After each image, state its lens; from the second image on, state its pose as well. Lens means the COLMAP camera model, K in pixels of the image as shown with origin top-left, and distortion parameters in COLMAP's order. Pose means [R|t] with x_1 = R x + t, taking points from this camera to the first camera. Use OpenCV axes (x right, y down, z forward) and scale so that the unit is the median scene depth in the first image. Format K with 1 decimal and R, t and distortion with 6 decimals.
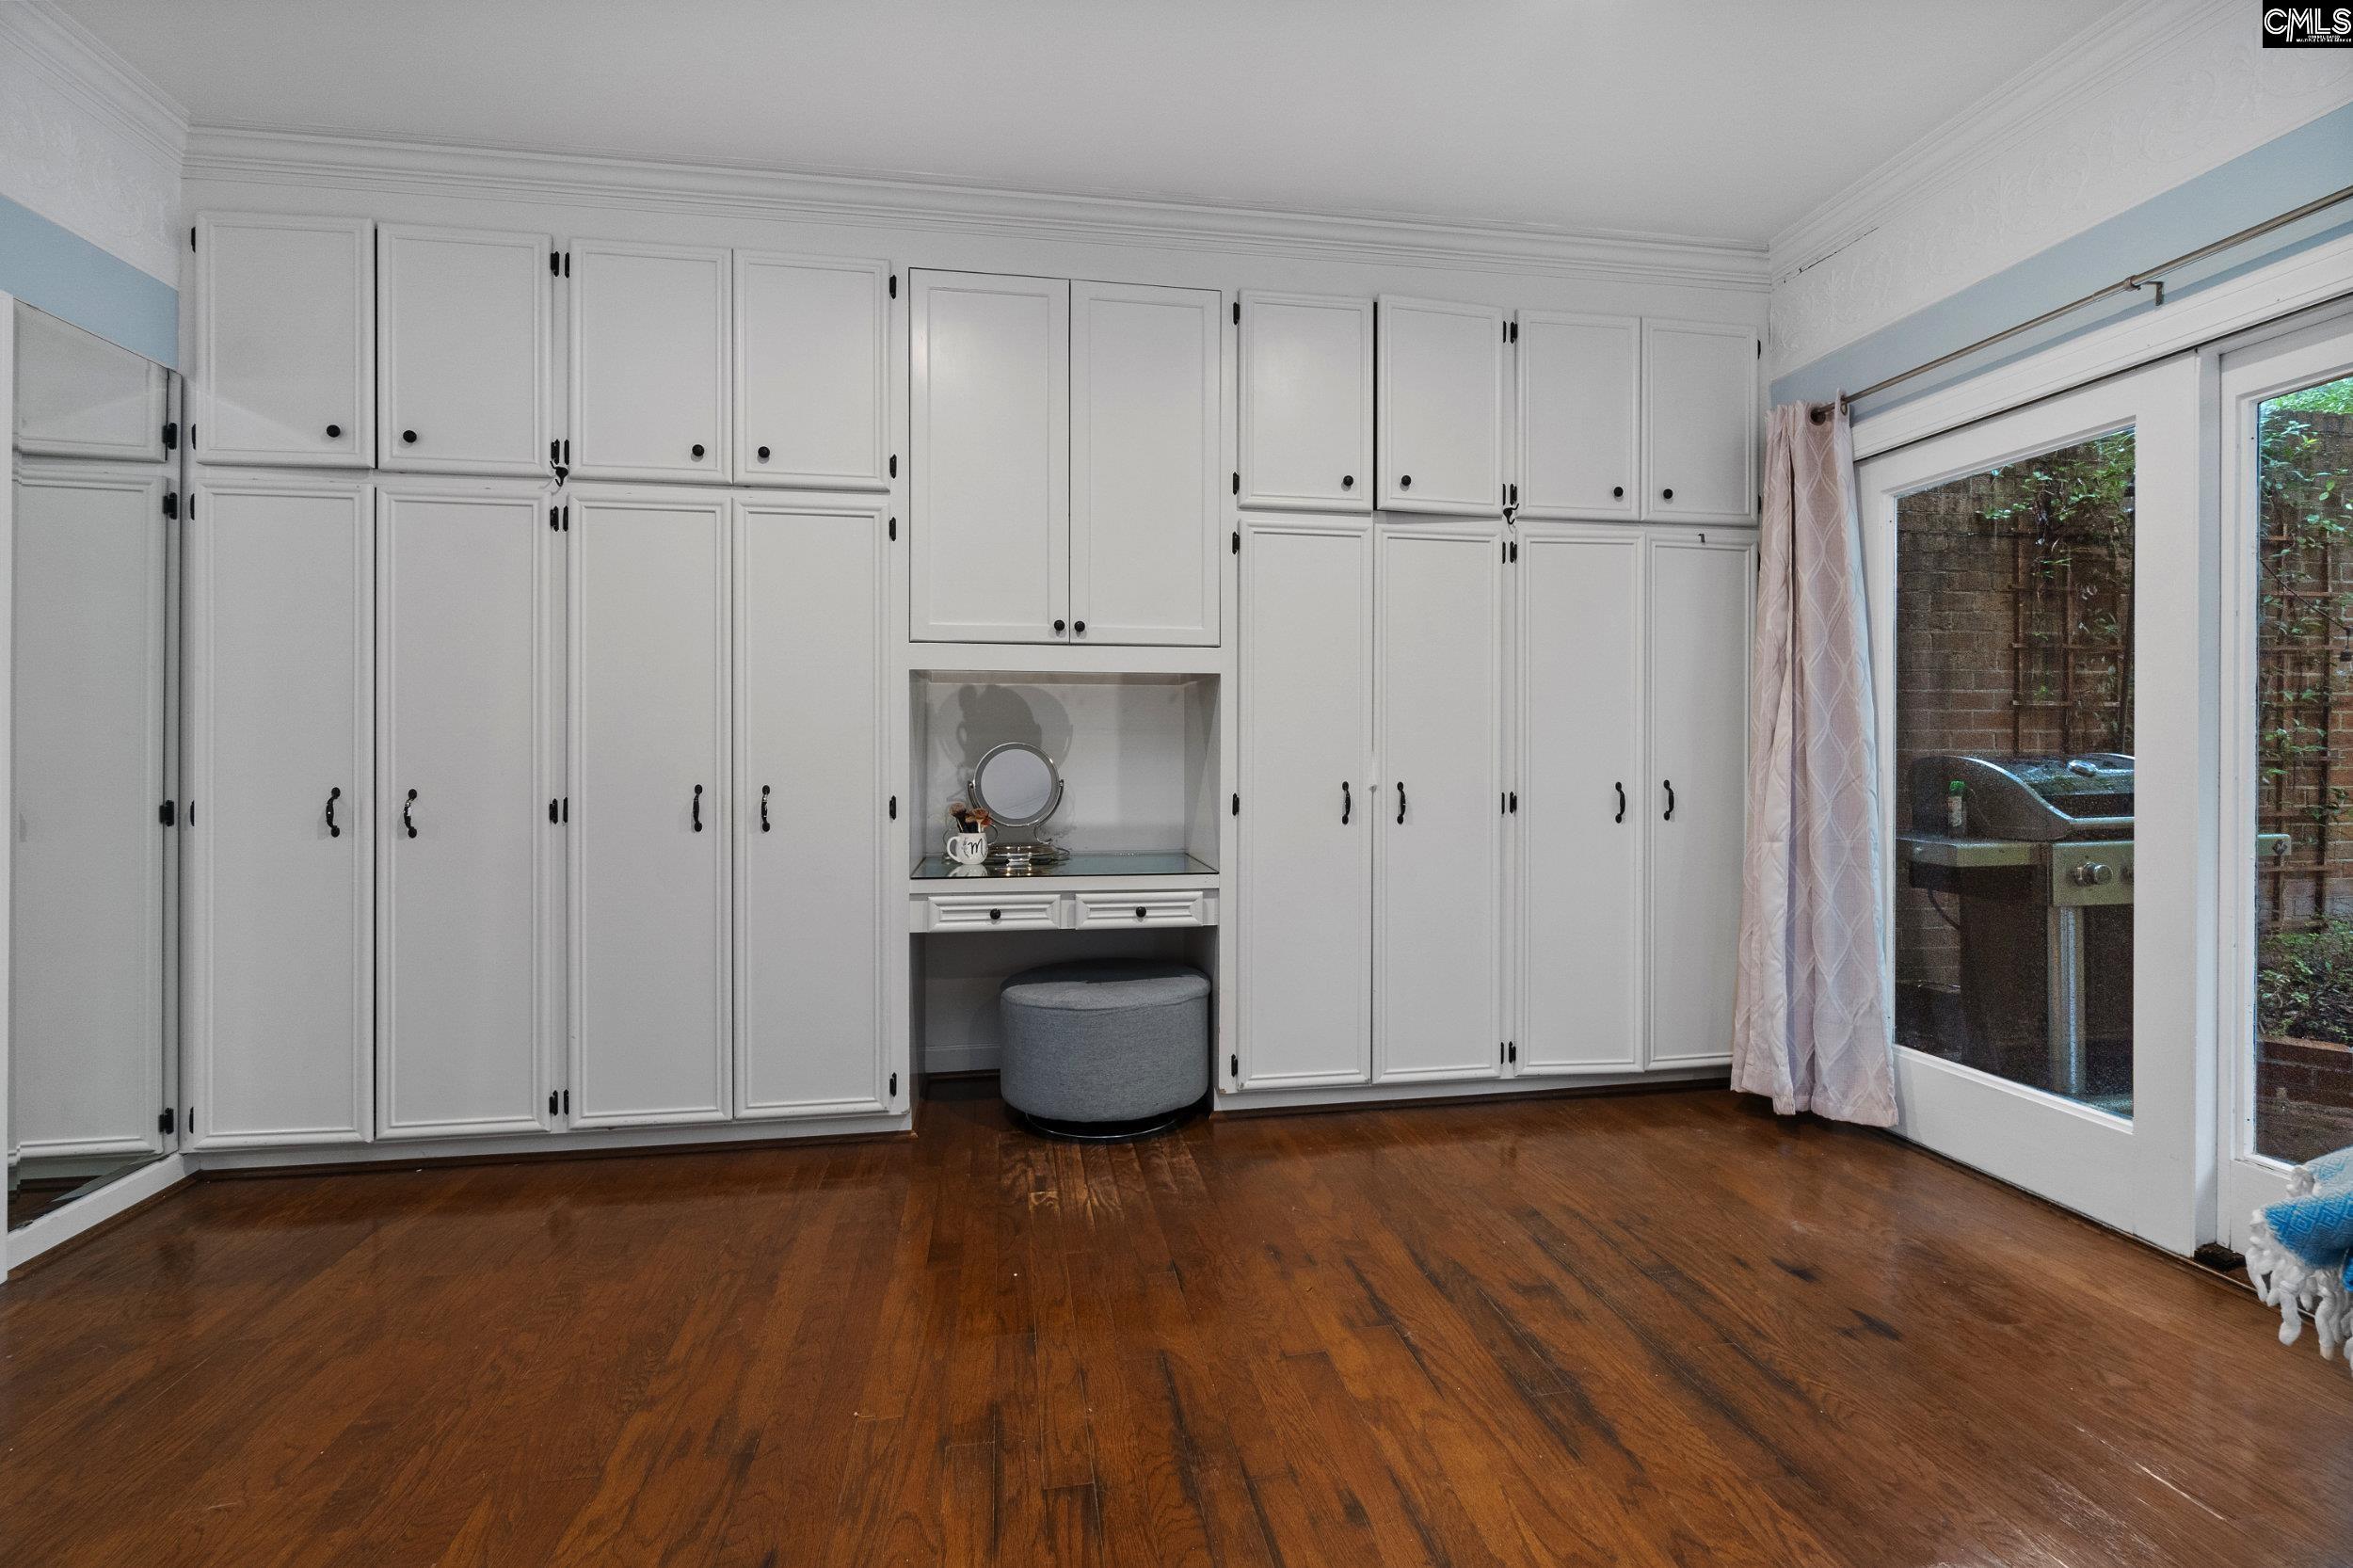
lens RADIAL K [[1012.4, 0, 1172.0], [0, 1012.4, 776.8], [0, 0, 1]] dist [-0.012541, 0.005041]
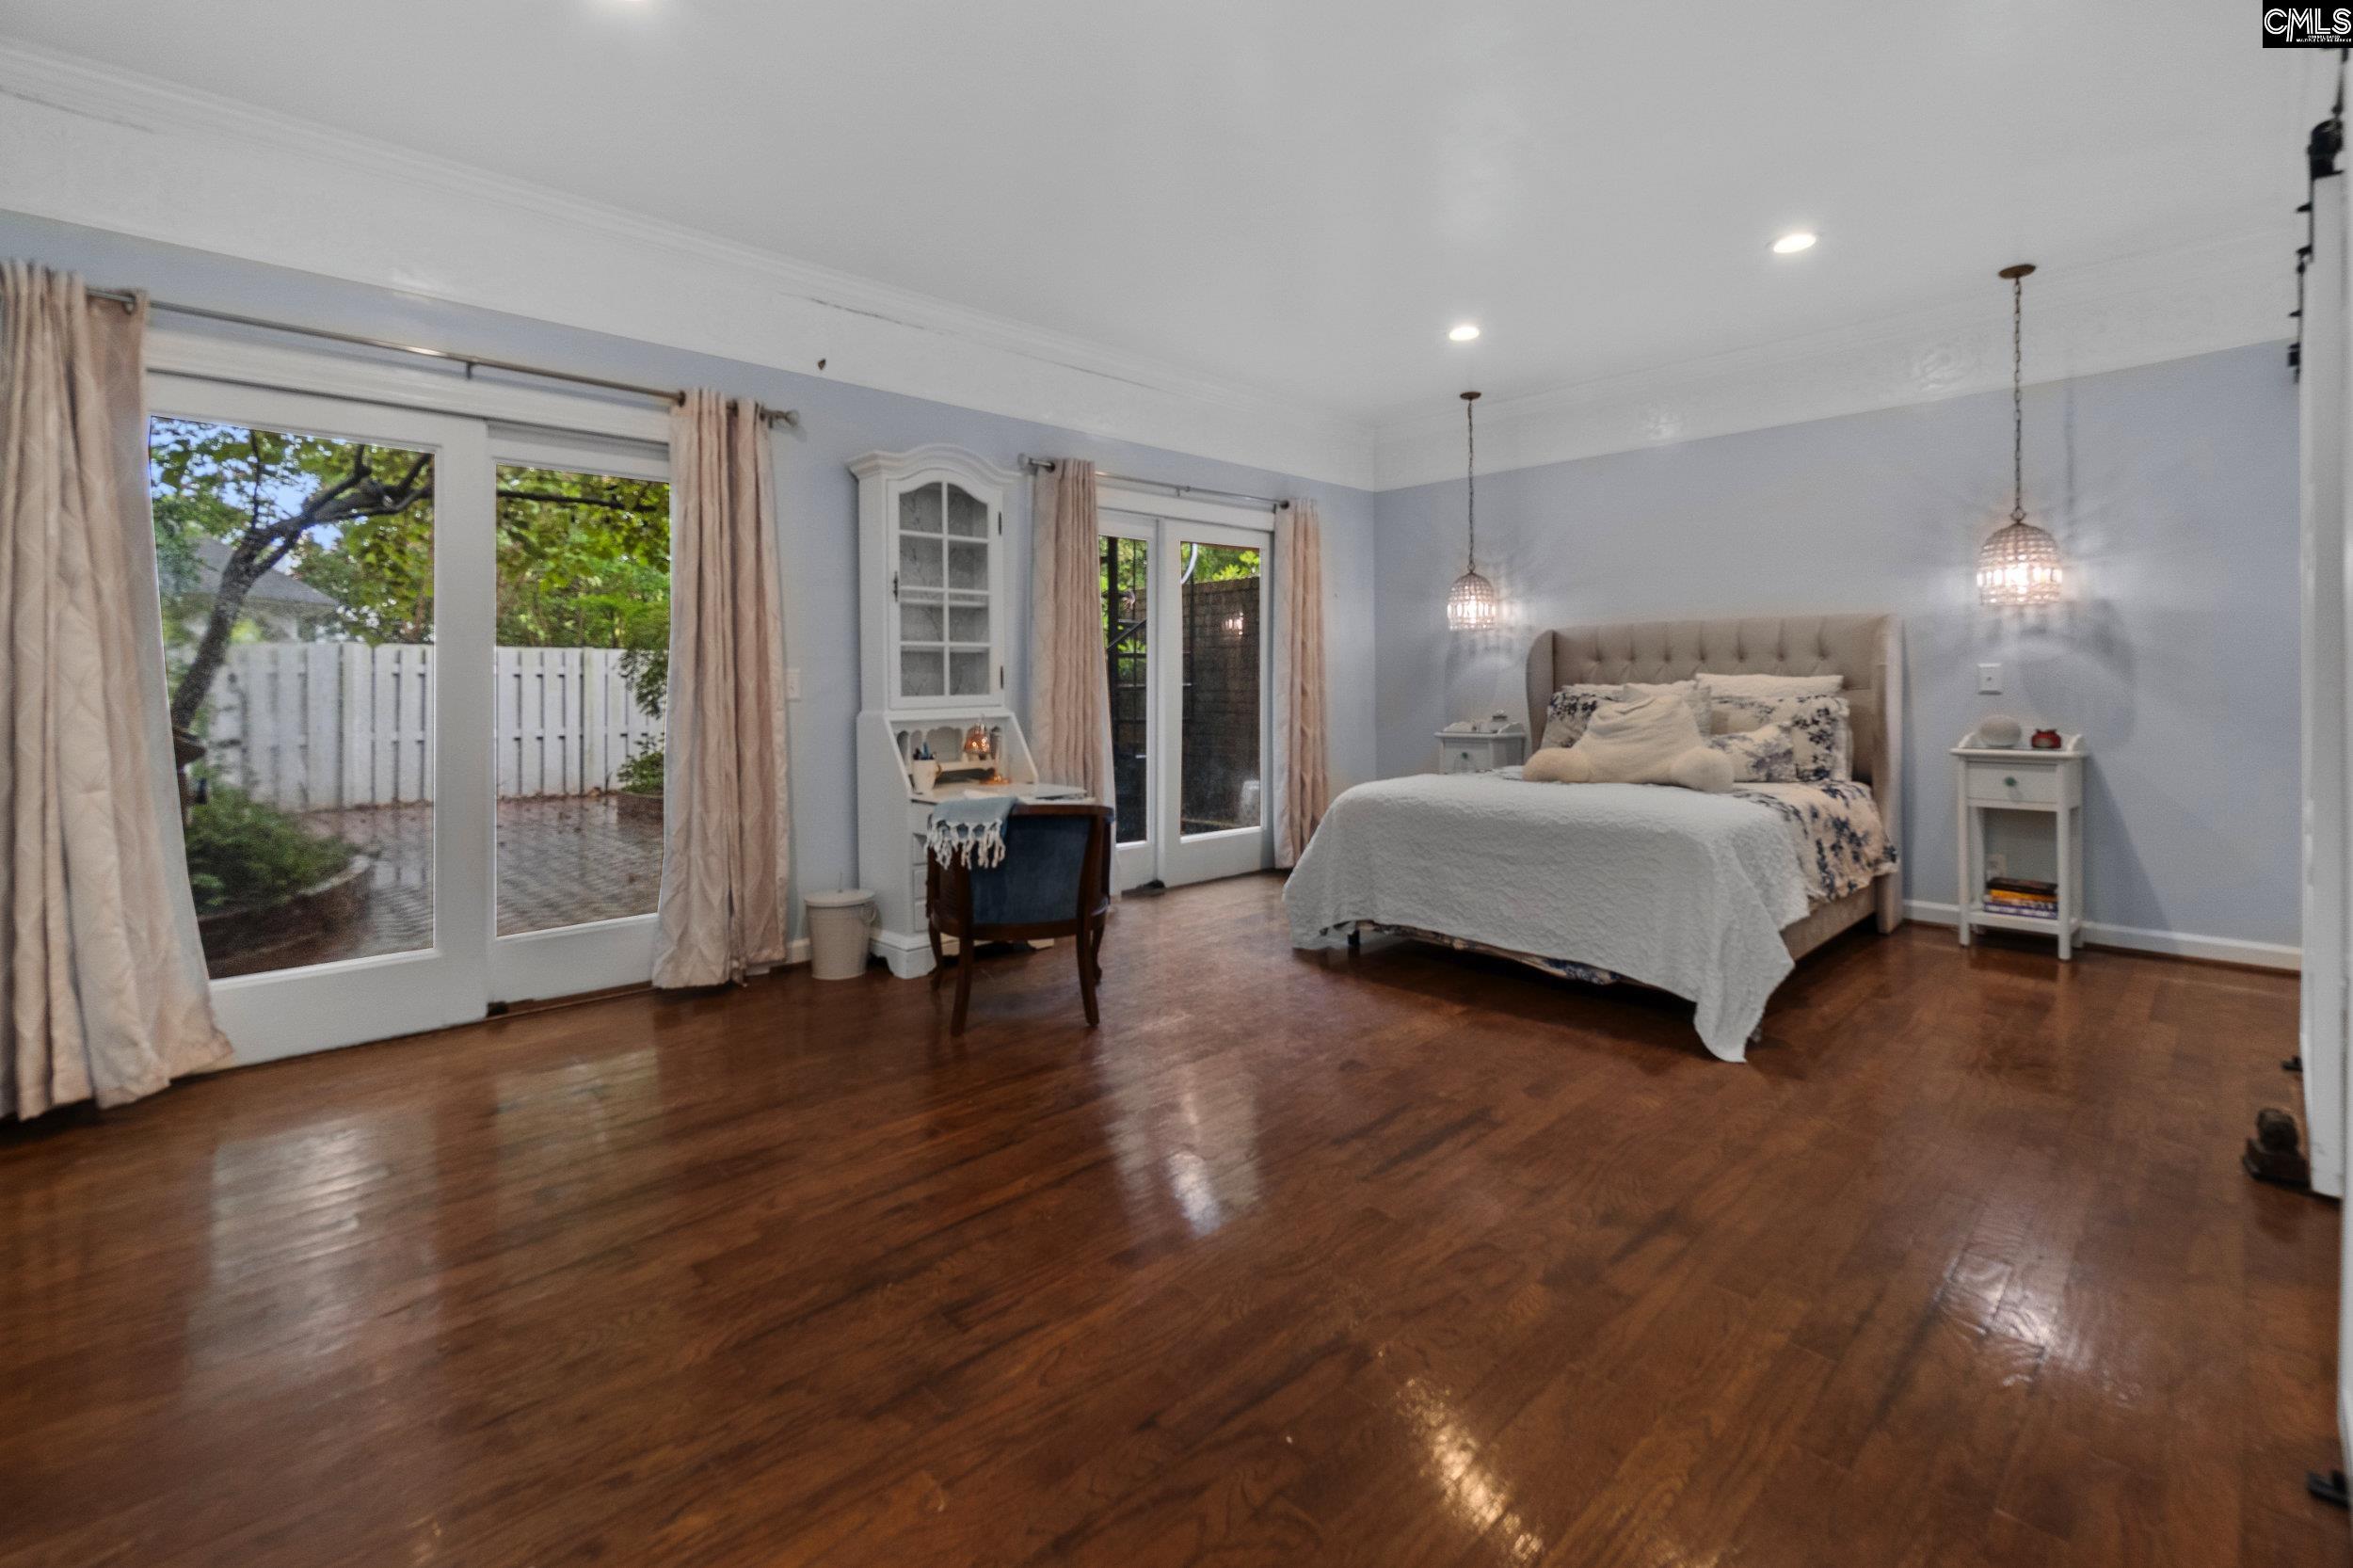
lens RADIAL K [[1051.0, 0, 1172.0], [0, 1051.0, 698.1], [0, 0, 1]] dist [-0.008390, 0.000254]
pose [[-0.569839, -0.009590, 0.821701, -1.108512], [0.029476, 0.999050, 0.032102, -0.026259], [-0.821228, 0.042513, -0.569015, 1.319680]]
